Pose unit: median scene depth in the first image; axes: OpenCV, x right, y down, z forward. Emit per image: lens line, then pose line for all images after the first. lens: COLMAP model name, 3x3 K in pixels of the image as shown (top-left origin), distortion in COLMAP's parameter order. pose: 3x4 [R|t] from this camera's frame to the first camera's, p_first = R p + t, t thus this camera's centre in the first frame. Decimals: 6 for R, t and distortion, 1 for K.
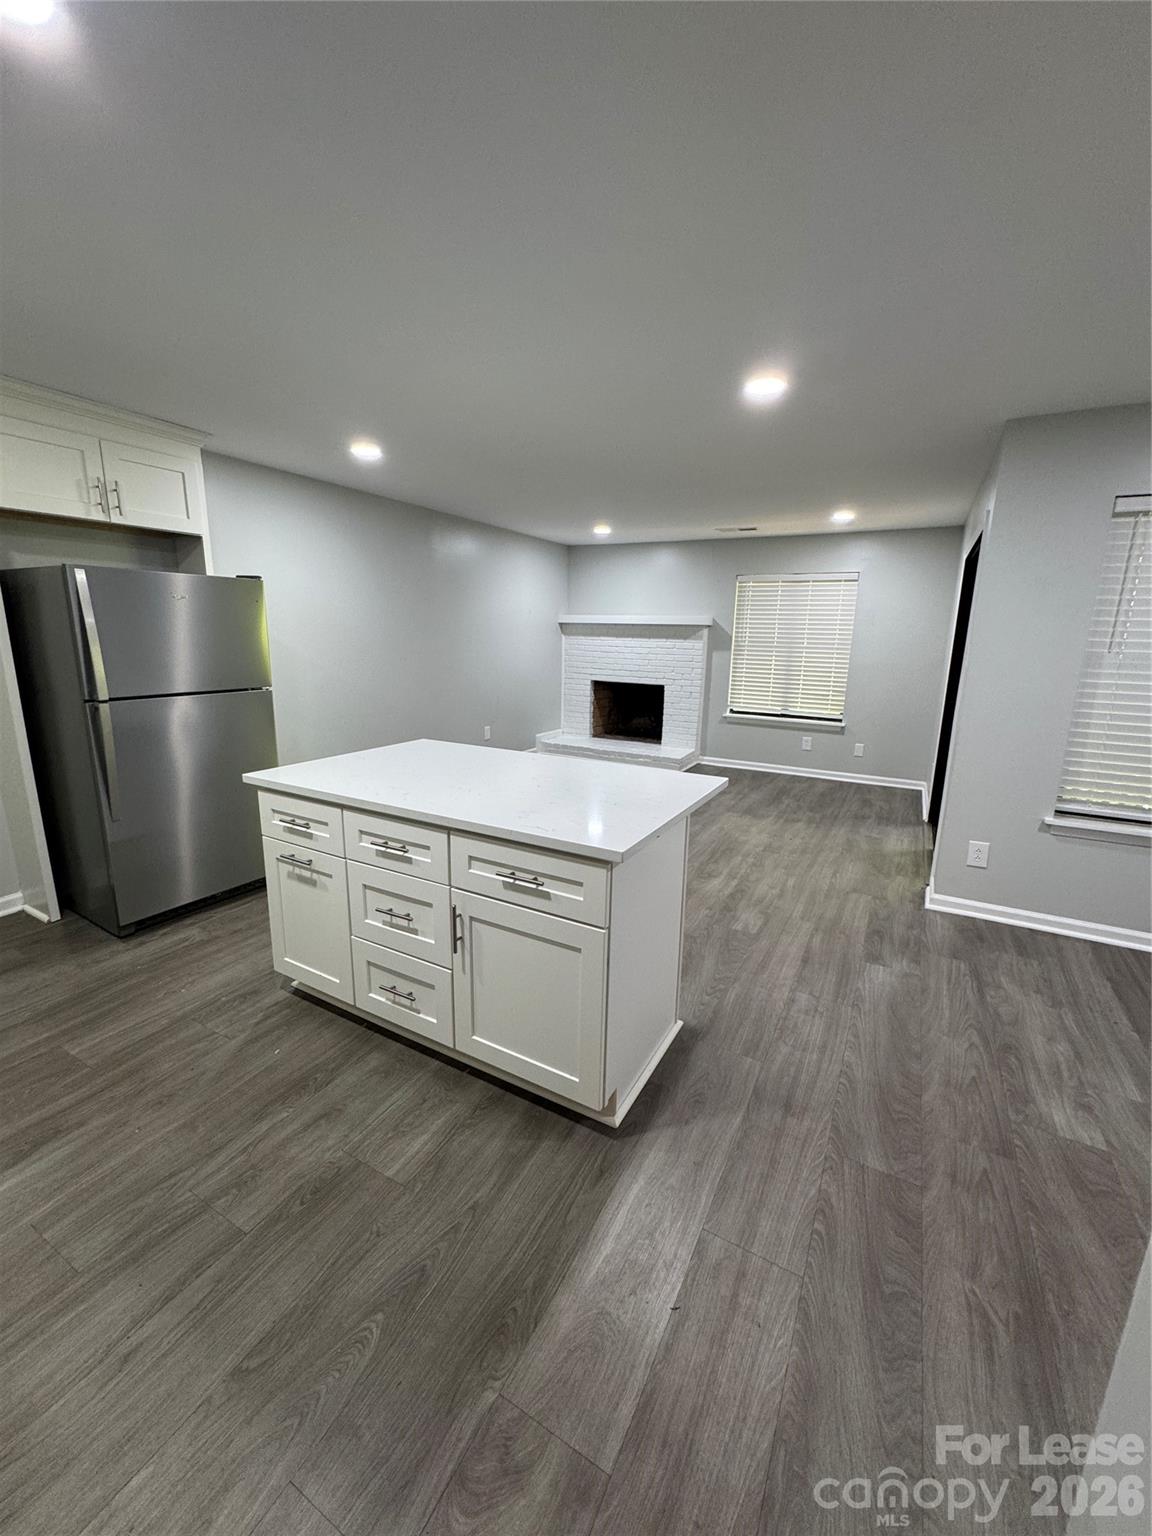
lens RADIAL K [[612.1, 0, 577.7], [0, 612.1, 769.7], [0, 0, 1]] dist [-0.004081, 0.000697]
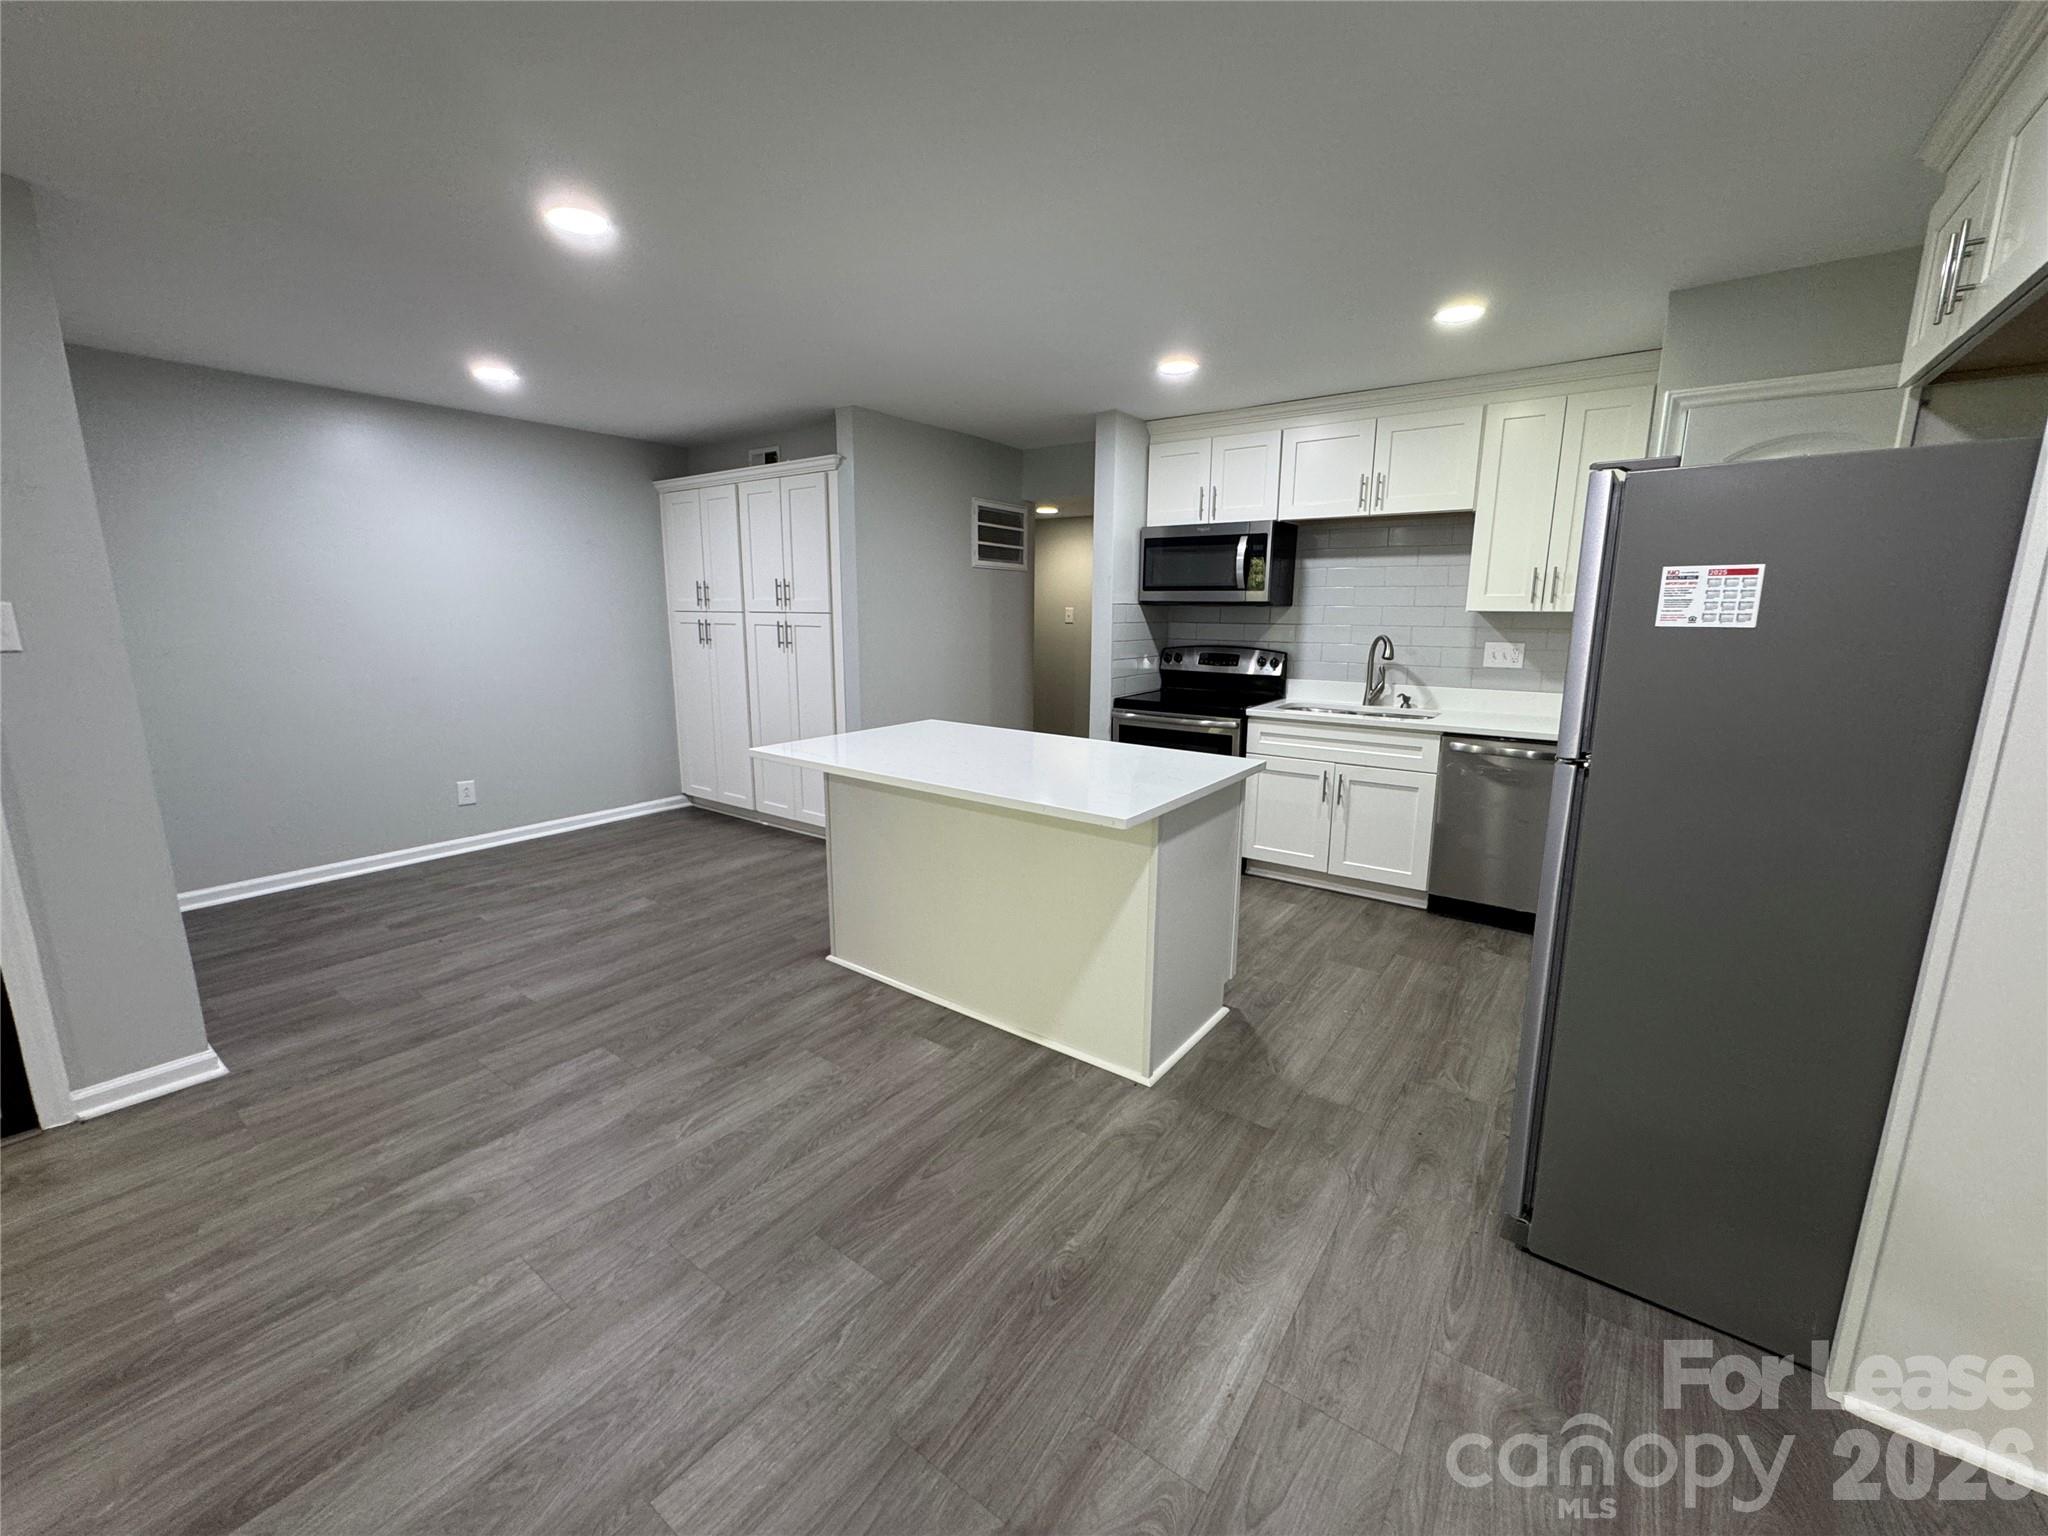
lens RADIAL K [[816.1, 0, 1023.1], [0, 816.1, 767.1], [0, 0, 1]] dist [-0.004081, 0.000697]
pose [[-0.991120, -0.048903, 0.123650, -0.263842], [0.005768, 0.913228, 0.407409, -0.376934], [-0.132844, 0.404504, -0.904836, 1.683305]]
